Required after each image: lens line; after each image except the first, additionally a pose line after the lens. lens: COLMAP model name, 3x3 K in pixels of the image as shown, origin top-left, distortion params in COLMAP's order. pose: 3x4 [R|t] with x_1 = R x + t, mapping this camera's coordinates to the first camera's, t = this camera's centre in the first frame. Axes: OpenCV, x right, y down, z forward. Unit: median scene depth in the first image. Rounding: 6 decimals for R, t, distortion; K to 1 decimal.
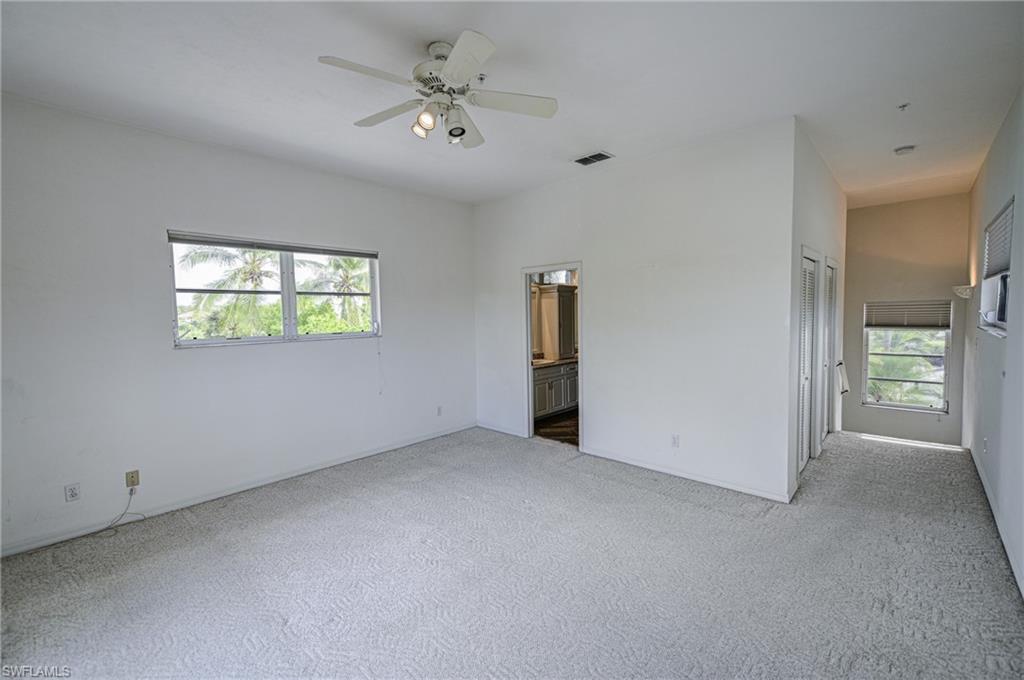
lens RADIAL K [[400.7, 0, 509.2], [0, 400.7, 344.1], [0, 0, 1]] dist [0.016162, -0.000023]
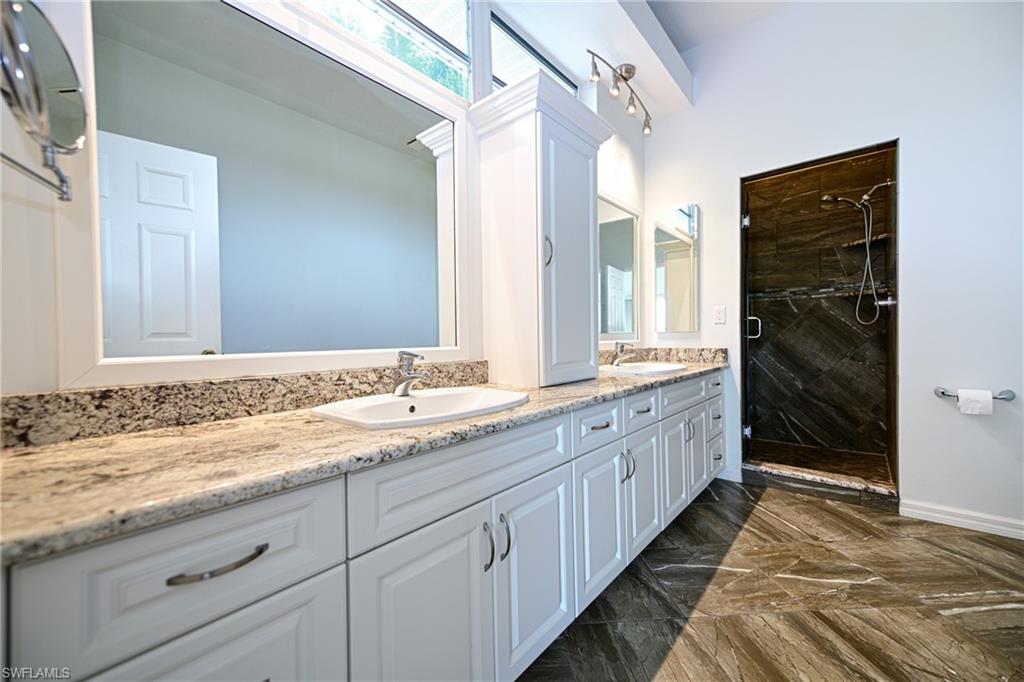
lens RADIAL K [[400.7, 0, 509.2], [0, 400.7, 345.1], [0, 0, 1]] dist [0.016162, -0.000023]
pose [[0.999335, 0.003577, 0.036284, 0.095385], [-0.001393, 0.998195, -0.060039, 0.027934], [-0.036433, 0.059948, 0.997536, 0.768041]]
